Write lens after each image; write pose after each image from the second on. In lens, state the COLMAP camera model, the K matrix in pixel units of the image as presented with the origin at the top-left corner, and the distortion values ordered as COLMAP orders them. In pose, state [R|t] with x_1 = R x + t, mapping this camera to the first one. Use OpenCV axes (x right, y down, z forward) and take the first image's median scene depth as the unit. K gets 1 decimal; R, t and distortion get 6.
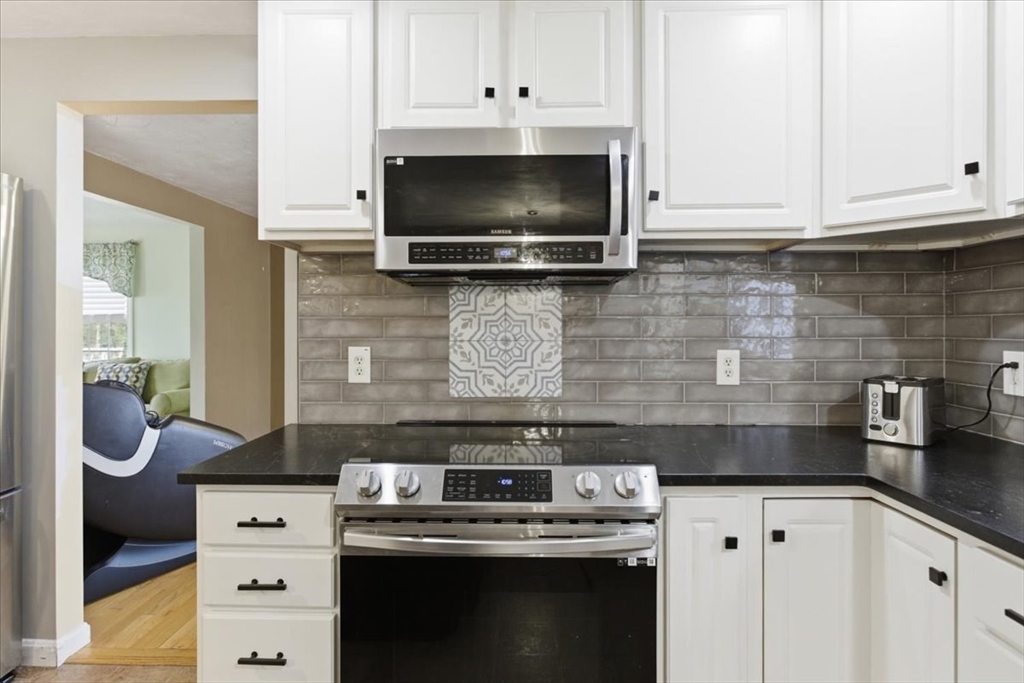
lens RADIAL K [[552.2, 0, 517.9], [0, 552.2, 327.3], [0, 0, 1]] dist [-0.003878, 0.001263]
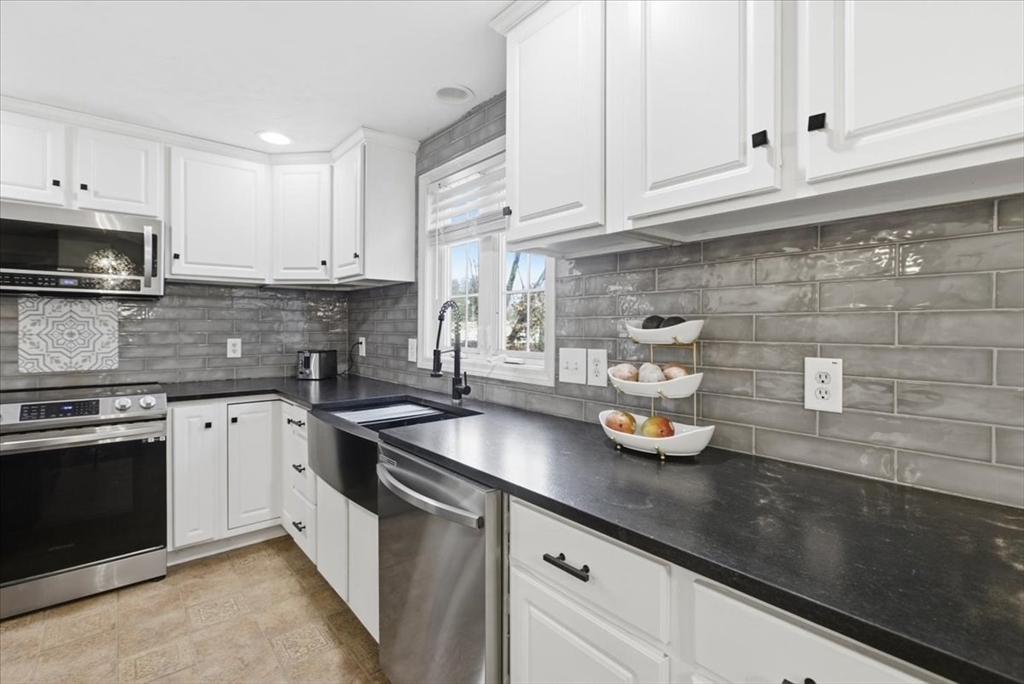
lens RADIAL K [[469.1, 0, 506.9], [0, 469.1, 330.2], [0, 0, 1]] dist [-0.006146, 0.001463]
pose [[0.758732, 0.000628, 0.651403, 0.061881], [-0.004932, 0.999976, 0.004780, 0.000449], [-0.651385, -0.006839, 0.758717, -0.936878]]
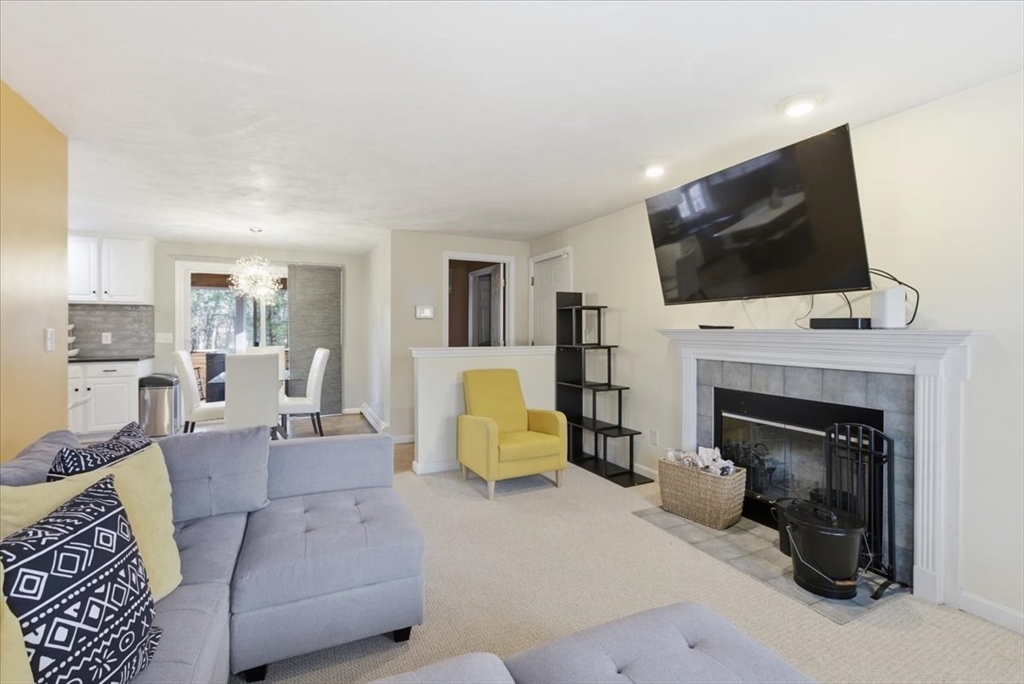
lens RADIAL K [[469.1, 0, 510.1], [0, 469.1, 331.2], [0, 0, 1]] dist [-0.006146, 0.001463]
pose [[-0.439259, -0.003009, 0.898356, -3.370039], [-0.001473, 0.999995, 0.002629, 0.018752], [-0.898359, -0.000169, -0.439261, -1.831548]]
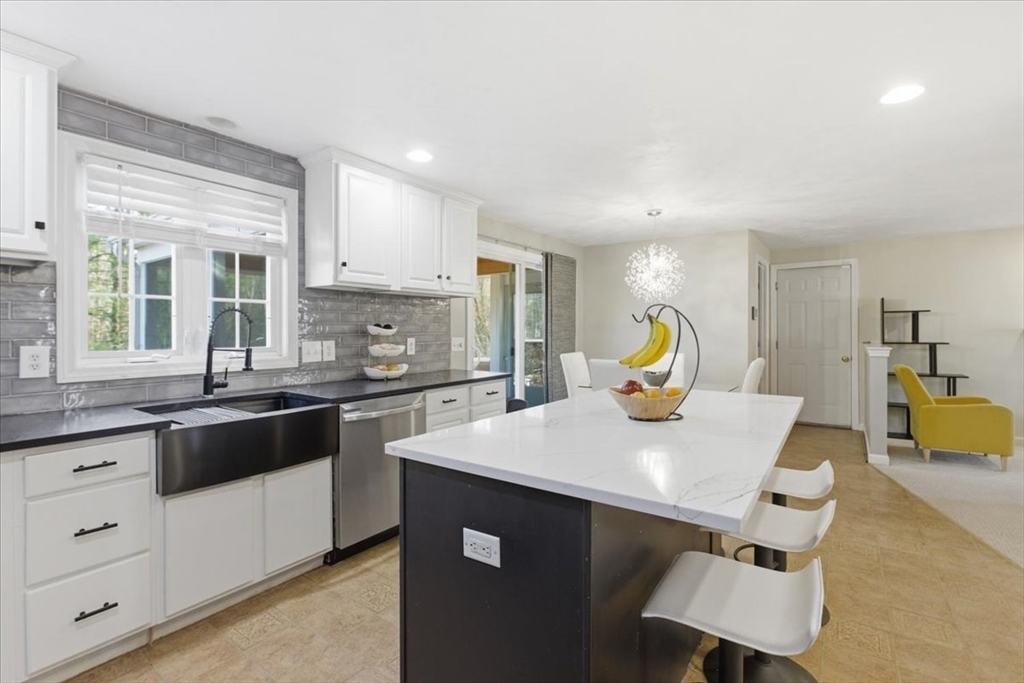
lens RADIAL K [[469.1, 0, 509.5], [0, 469.1, 330.9], [0, 0, 1]] dist [-0.006146, 0.001463]
pose [[-0.819301, 0.000317, 0.573363, -0.779156], [0.003268, 0.999986, 0.004117, 0.001084], [-0.573354, 0.005247, -0.819291, 0.823019]]
